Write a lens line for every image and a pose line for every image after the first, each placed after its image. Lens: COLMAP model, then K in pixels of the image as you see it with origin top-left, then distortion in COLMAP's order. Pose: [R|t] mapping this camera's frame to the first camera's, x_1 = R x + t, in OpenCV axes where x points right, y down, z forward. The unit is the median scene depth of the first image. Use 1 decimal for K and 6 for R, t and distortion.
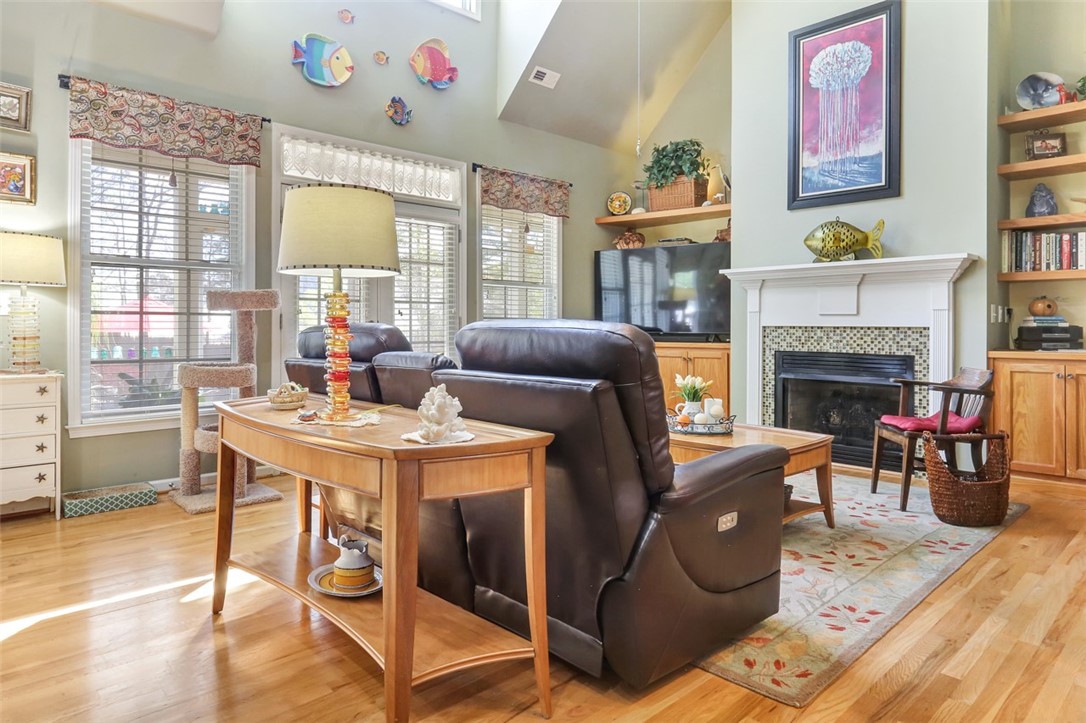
lens RADIAL K [[653.4, 0, 541.0], [0, 653.4, 325.8], [0, 0, 1]] dist [0.002005, 0.000214]
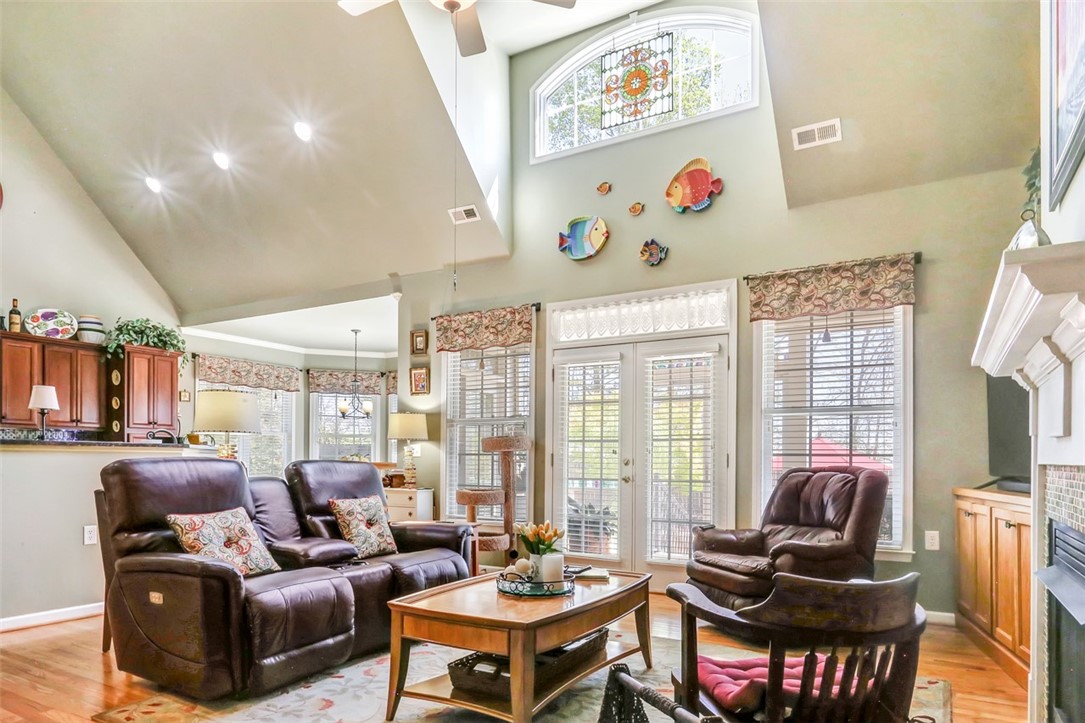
lens RADIAL K [[686.8, 0, 539.9], [0, 686.8, 458.4], [0, 0, 1]] dist [-0.003998, -0.000677]
pose [[0.277522, -0.007592, -0.960689, 0.808405], [-0.006467, 0.999931, -0.009770, 0.003214], [0.960698, 0.008924, 0.277454, 0.575148]]
